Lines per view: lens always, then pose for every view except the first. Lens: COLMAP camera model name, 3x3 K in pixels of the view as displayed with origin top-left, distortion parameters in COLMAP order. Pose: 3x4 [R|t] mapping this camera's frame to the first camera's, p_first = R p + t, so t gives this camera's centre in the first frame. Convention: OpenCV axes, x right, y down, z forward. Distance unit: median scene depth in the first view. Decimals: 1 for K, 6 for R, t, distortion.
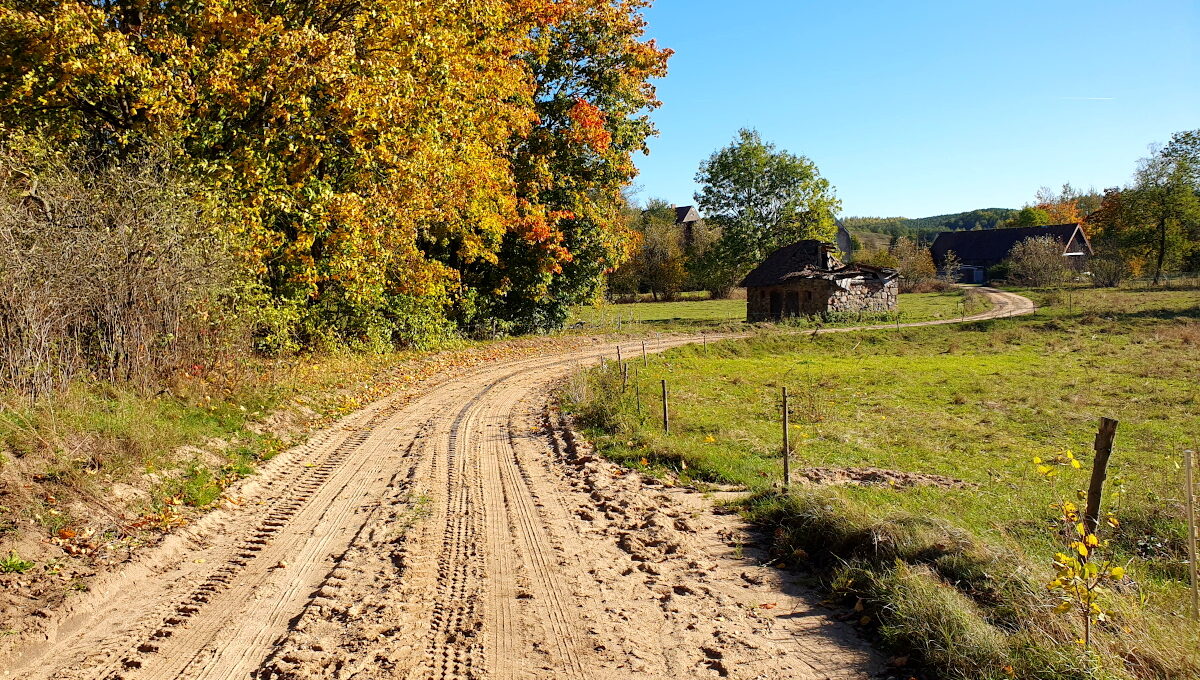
lens RADIAL K [[944.2, 0, 597.3], [0, 944.2, 337.9], [0, 0, 1]] dist [0.004896, -0.002825]
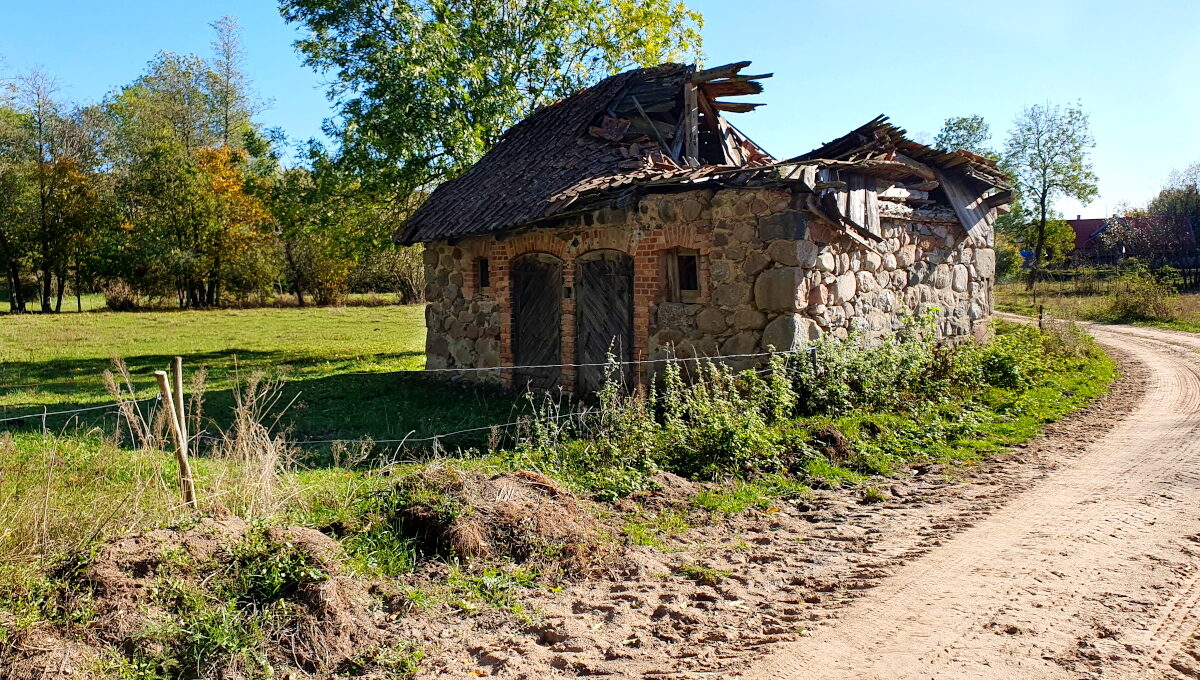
lens RADIAL K [[944.2, 0, 598.0], [0, 944.2, 340.2], [0, 0, 1]] dist [0.004896, -0.002825]
pose [[0.954515, -0.005756, 0.298107, 0.135873], [0.007466, 0.999962, -0.004598, -0.027347], [-0.298069, 0.006614, 0.954522, 0.783342]]
